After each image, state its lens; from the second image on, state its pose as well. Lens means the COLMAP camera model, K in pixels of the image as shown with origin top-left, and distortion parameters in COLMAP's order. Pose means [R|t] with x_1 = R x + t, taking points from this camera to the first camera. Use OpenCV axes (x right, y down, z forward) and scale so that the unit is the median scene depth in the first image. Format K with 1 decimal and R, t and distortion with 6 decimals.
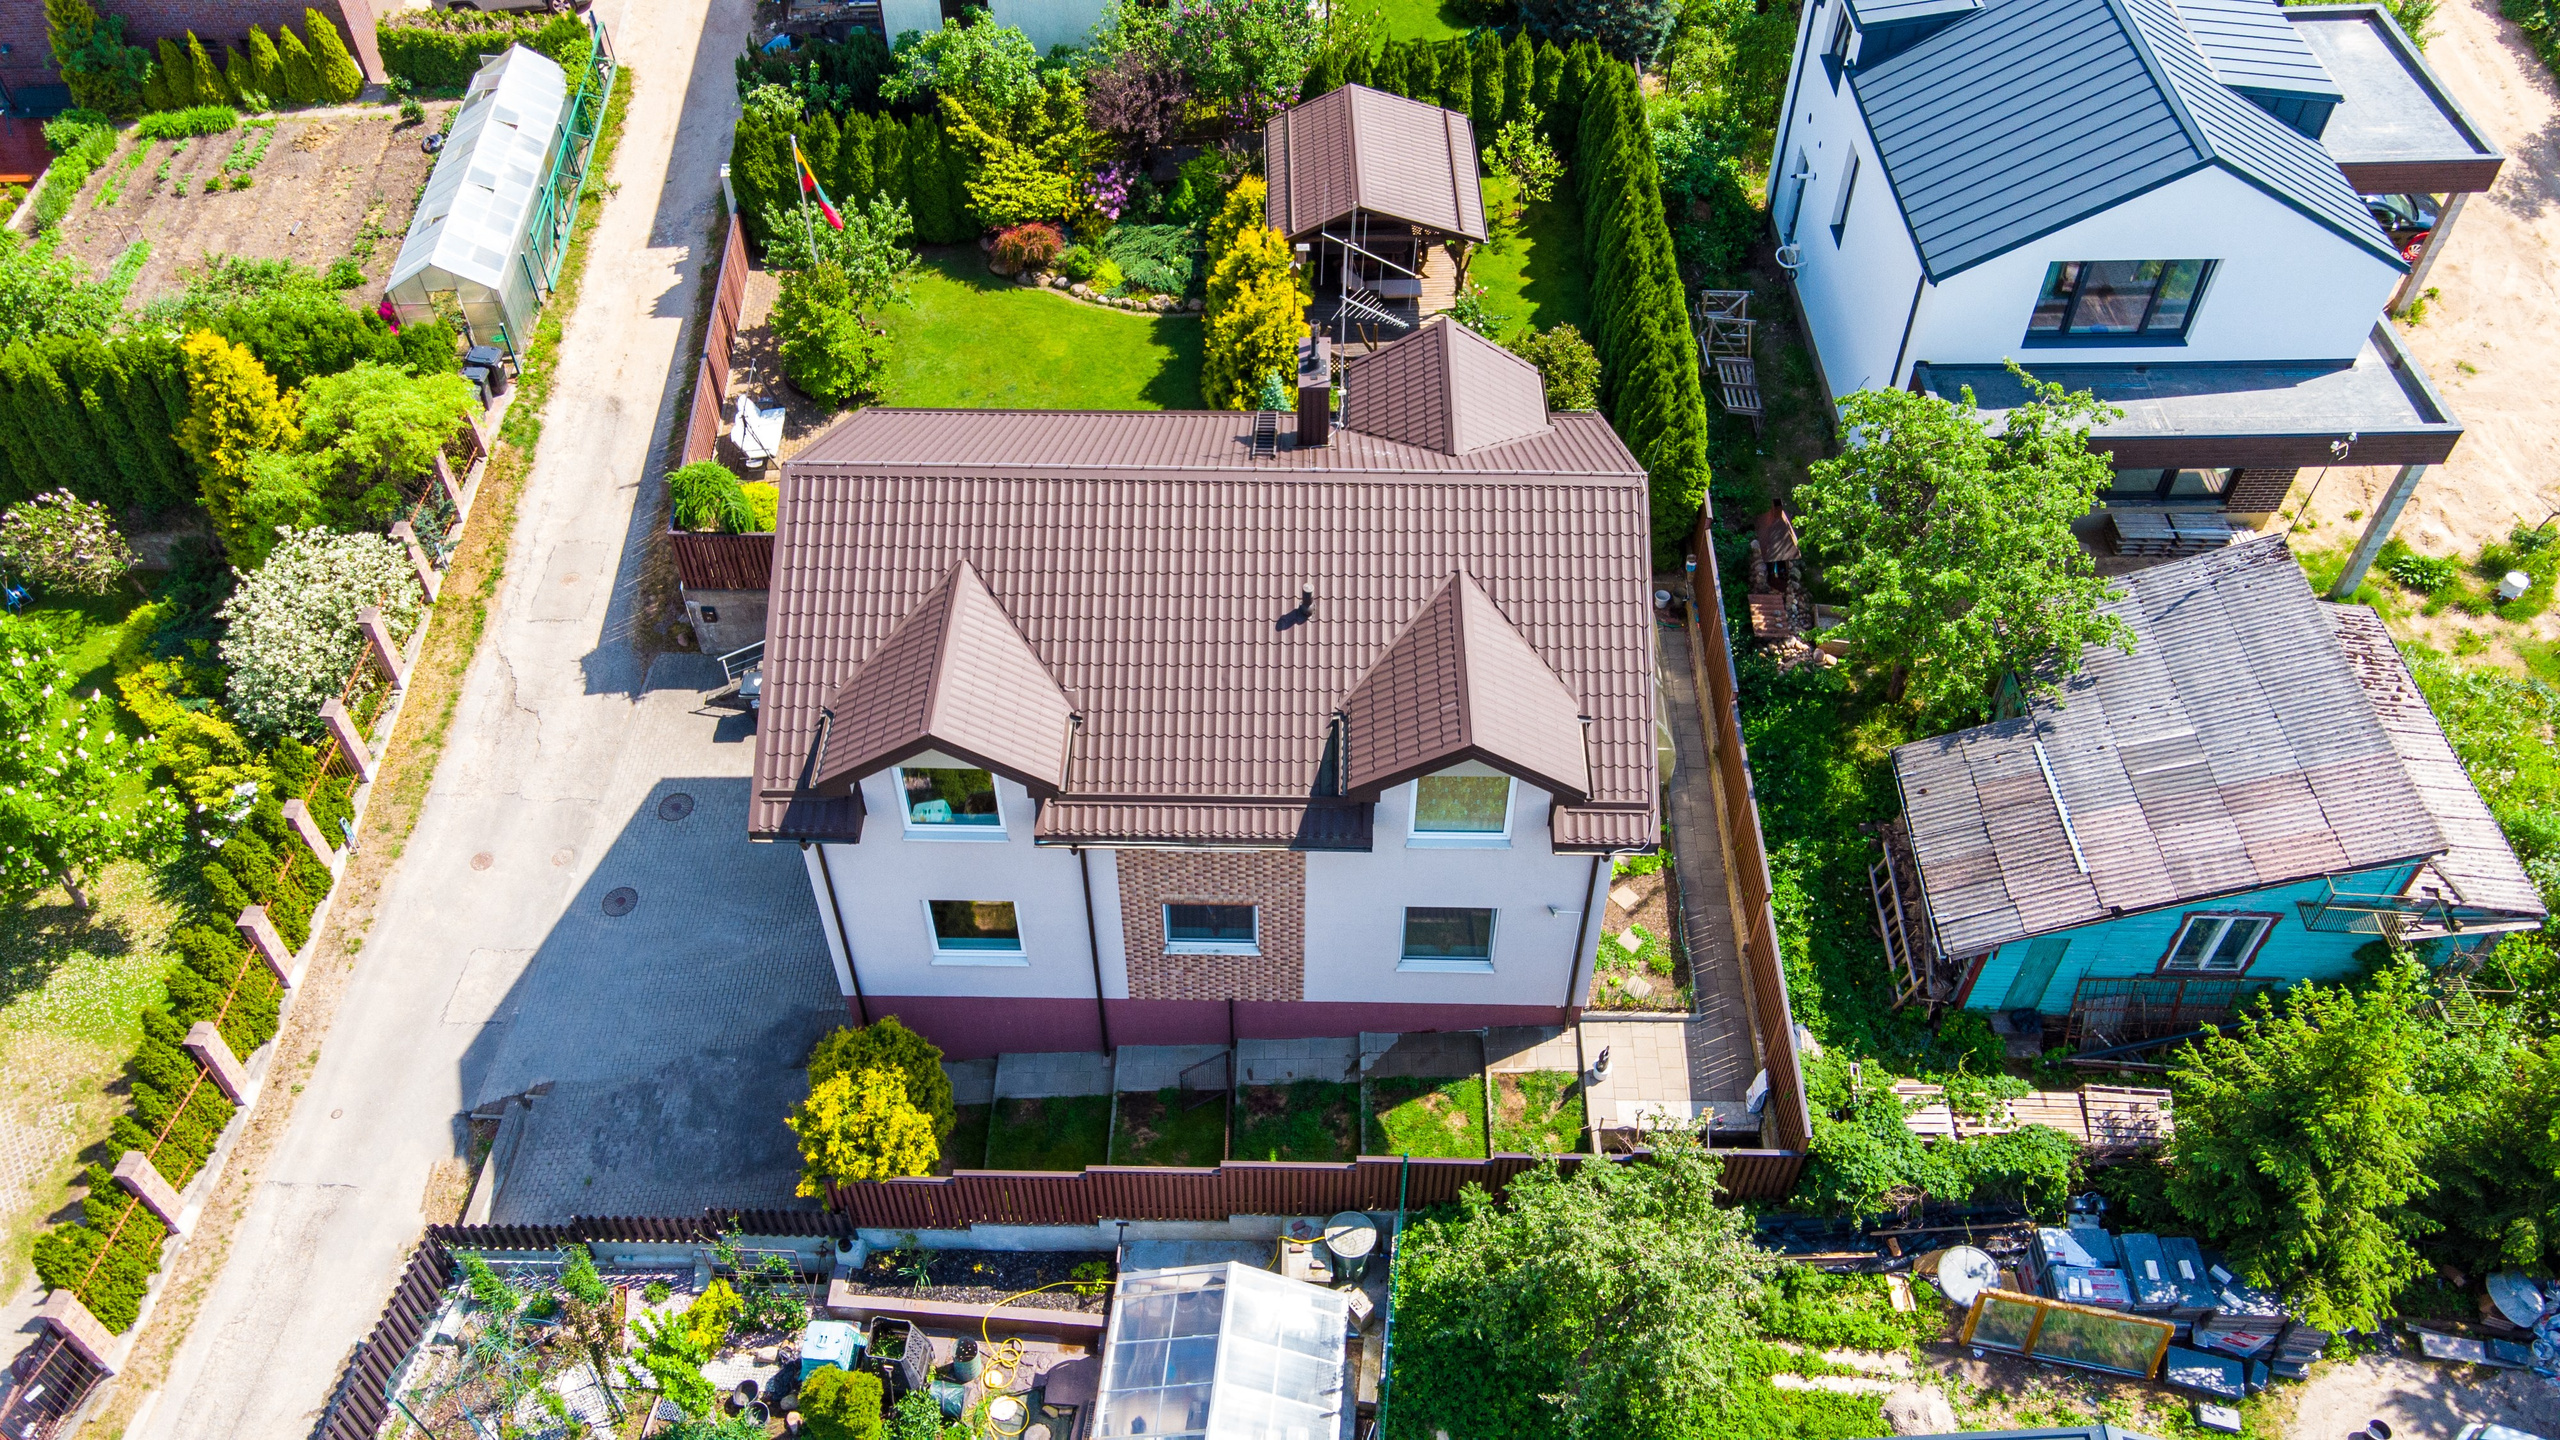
lens RADIAL K [[1950.2, 0, 1275.3], [0, 1950.2, 697.6], [0, 0, 1]] dist [0.019682, 0.093389]
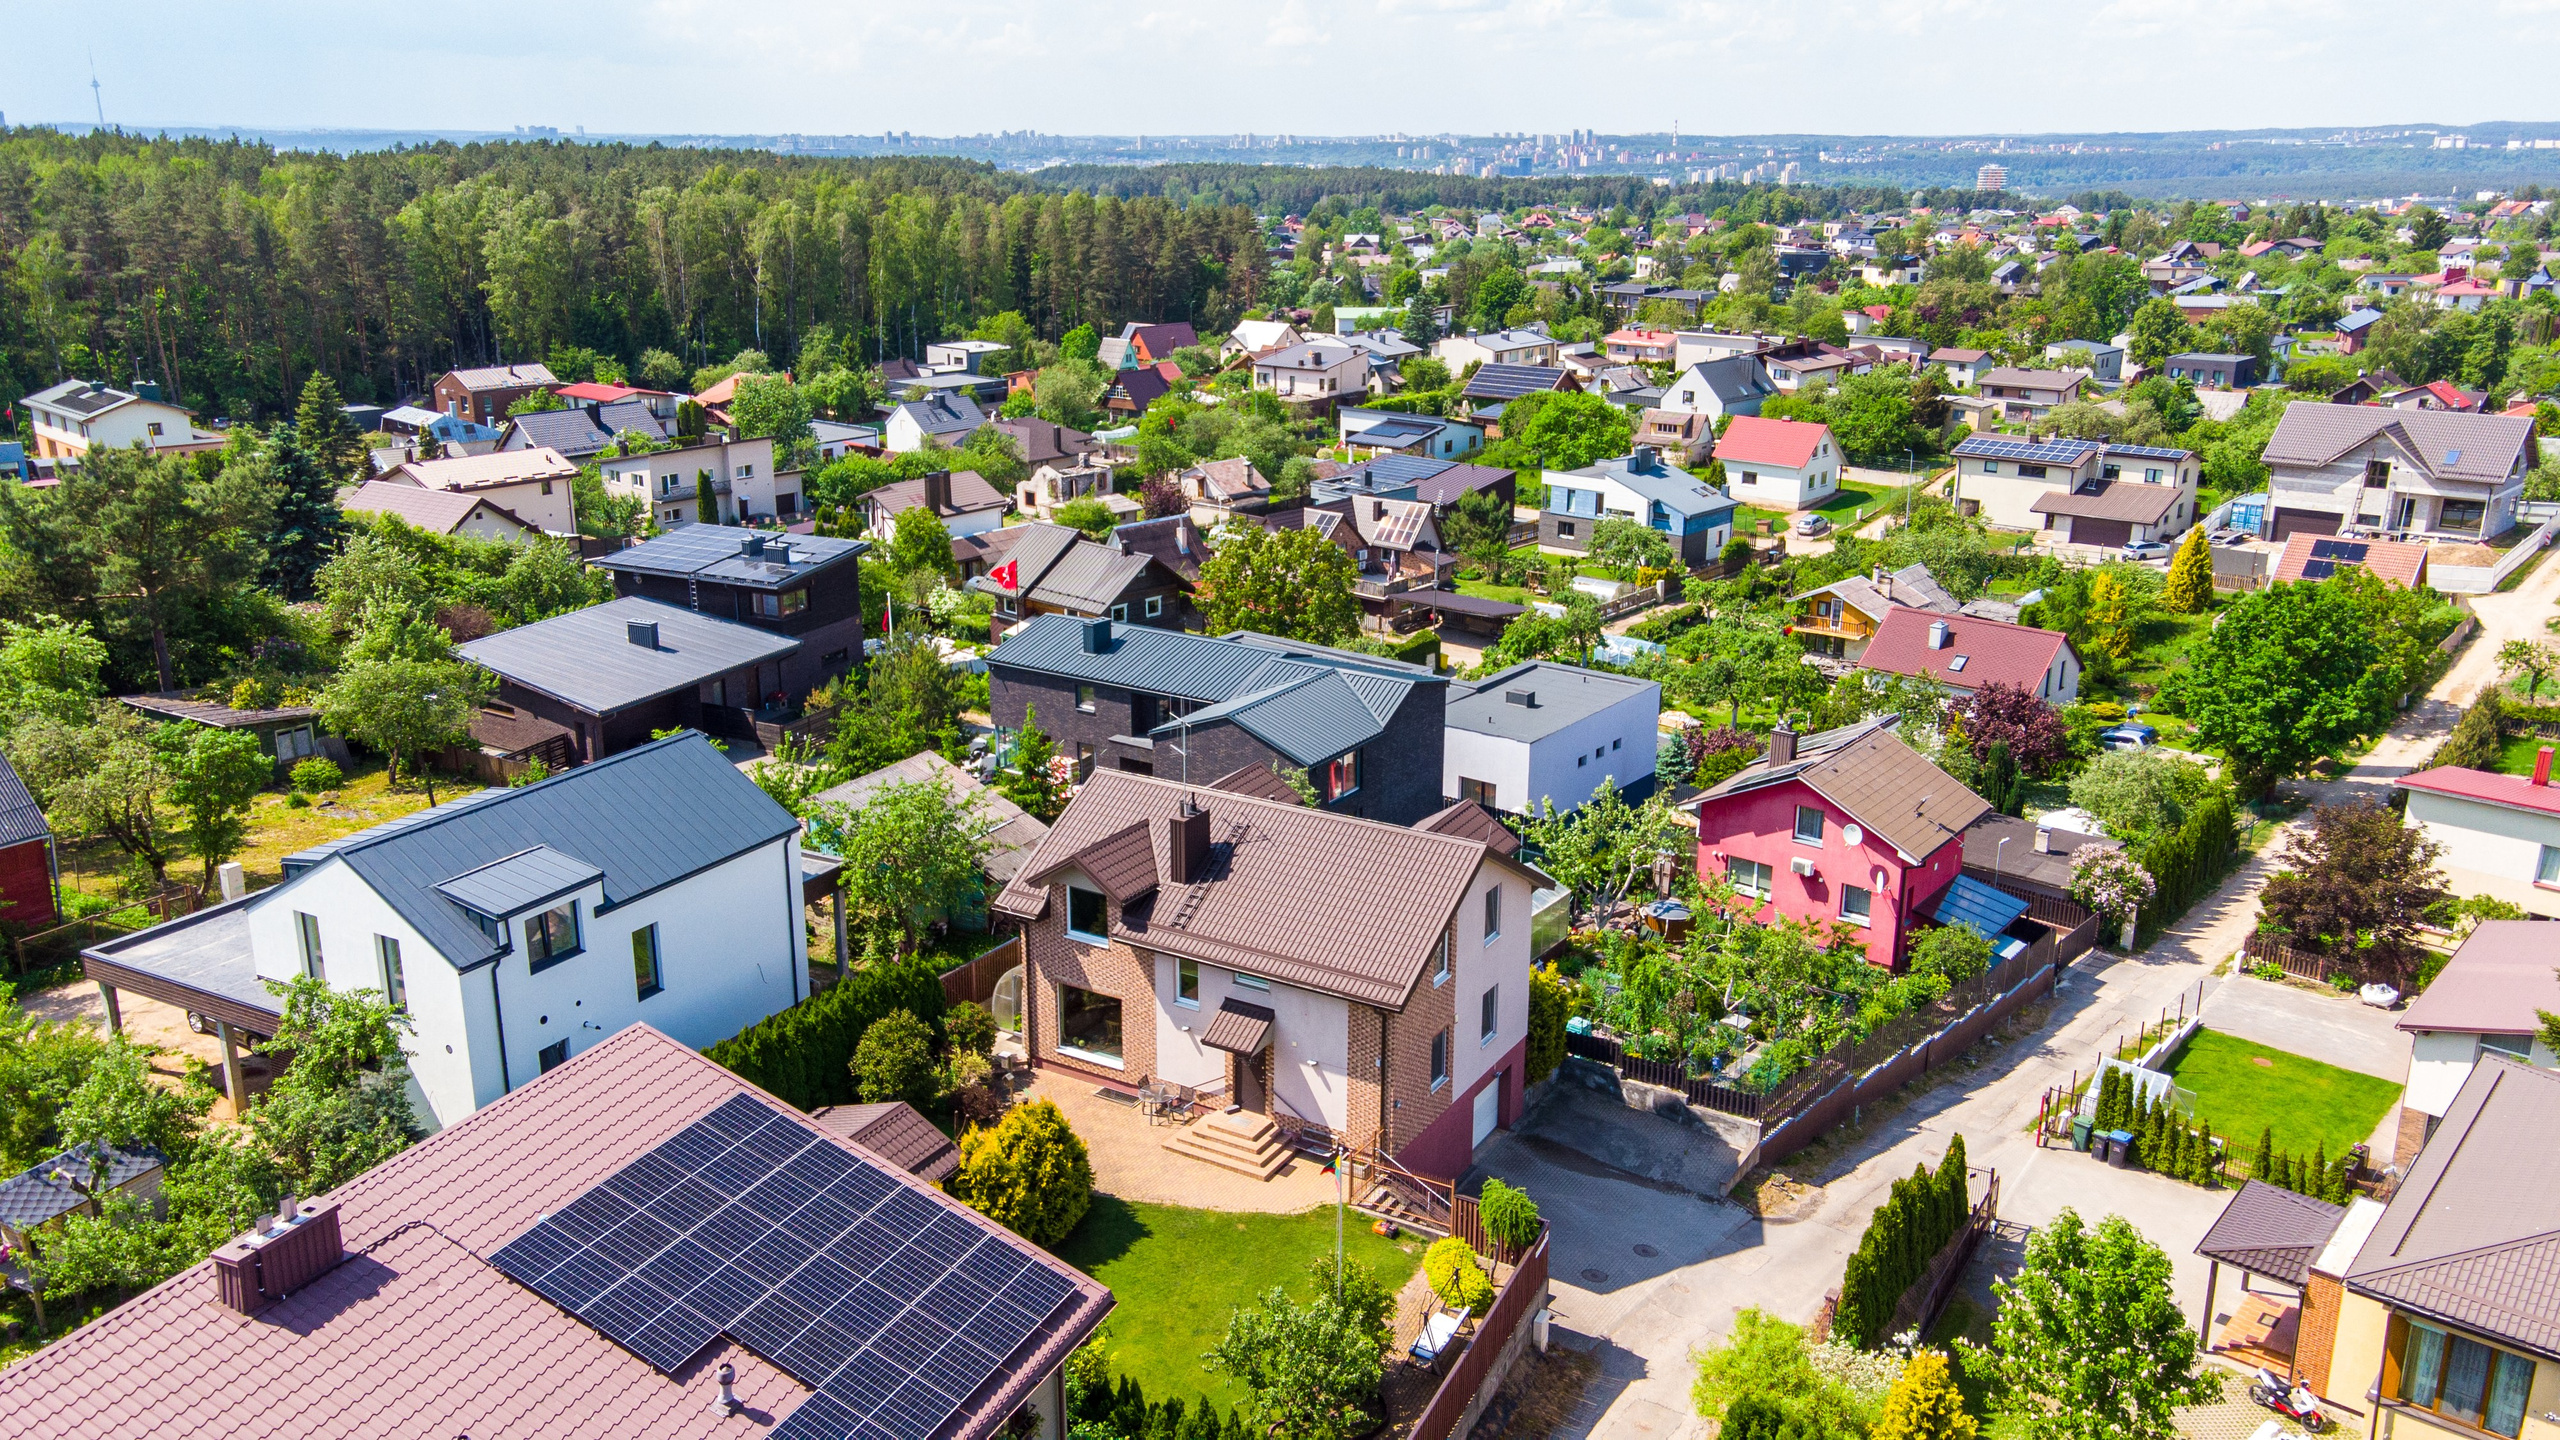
lens RADIAL K [[1950.2, 0, 1278.4], [0, 1950.2, 689.2], [0, 0, 1]] dist [0.019682, 0.093389]
pose [[-0.868865, -0.133696, 0.476654, -0.732917], [0.358594, 0.493831, 0.792175, -1.334325], [-0.341297, 0.859218, -0.381130, 1.293590]]
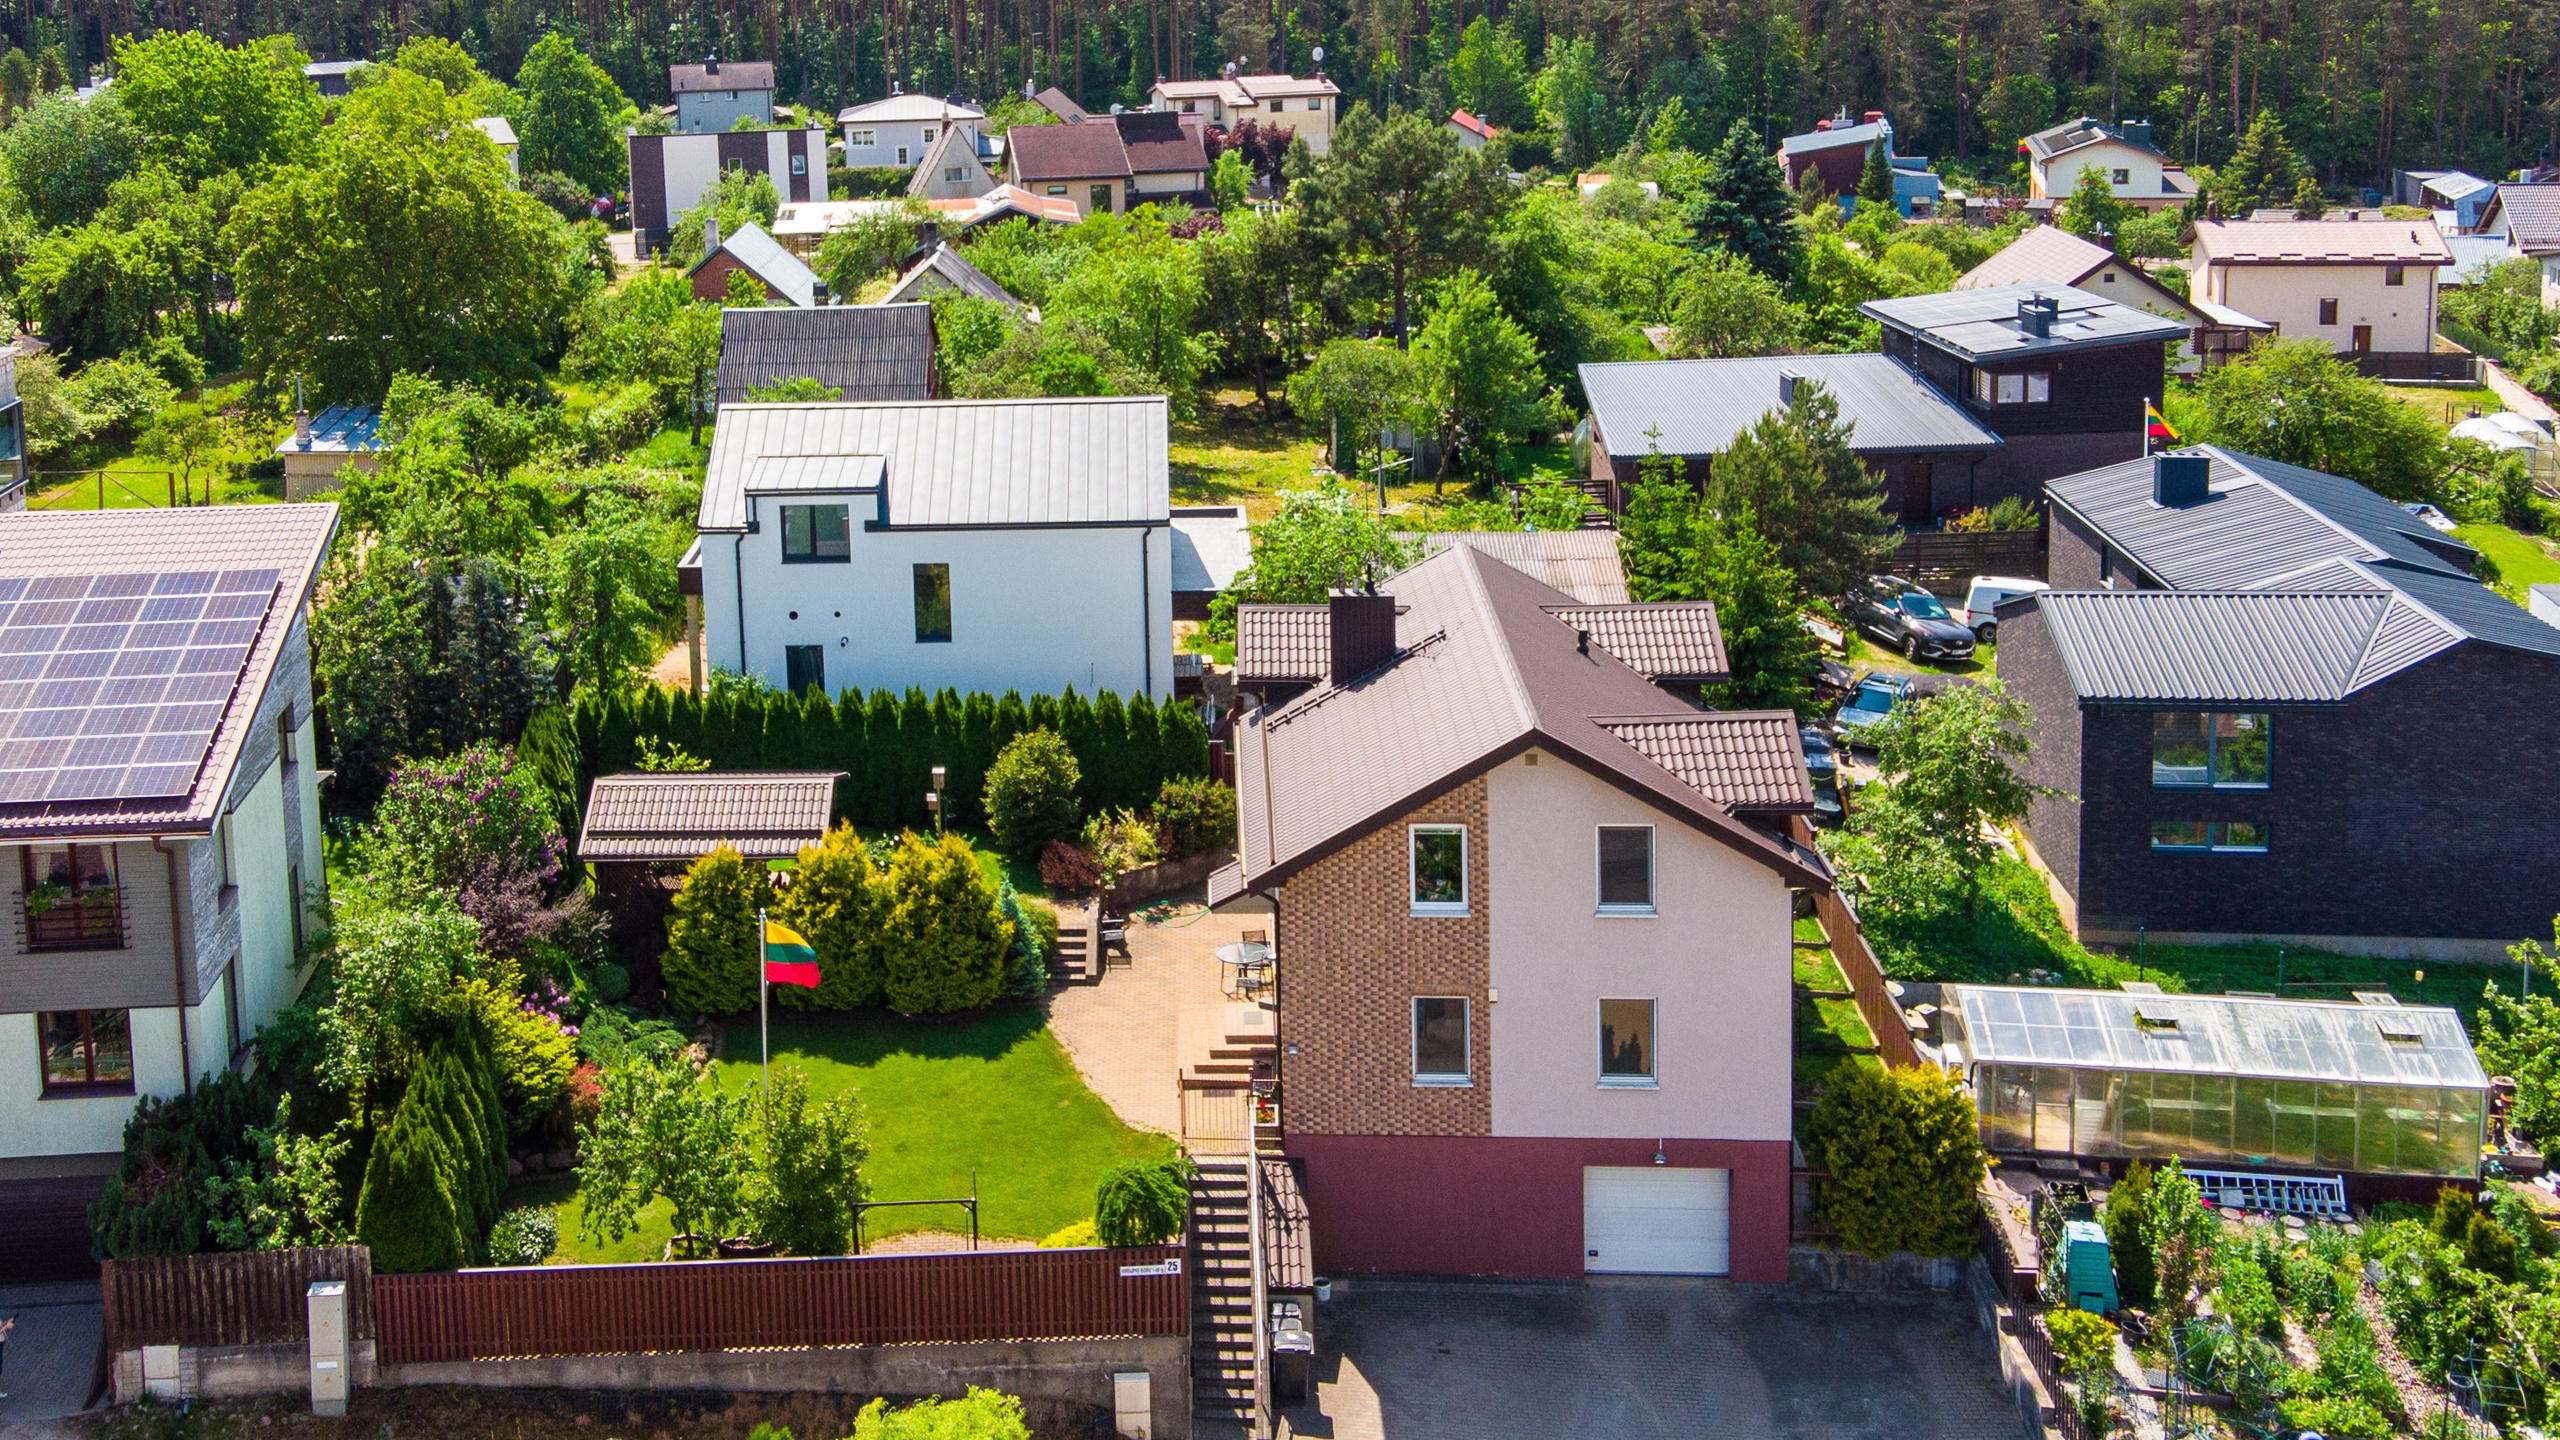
lens RADIAL K [[2566.4, 0, 1002.6], [0, 2566.4, 248.6], [0, 0, 1]] dist [0.039983, 0.000000]
pose [[0.060419, -0.132180, 0.989383, -1.357689], [0.742952, 0.667906, 0.043861, -0.475616], [-0.666612, 0.732414, 0.138558, 0.633771]]
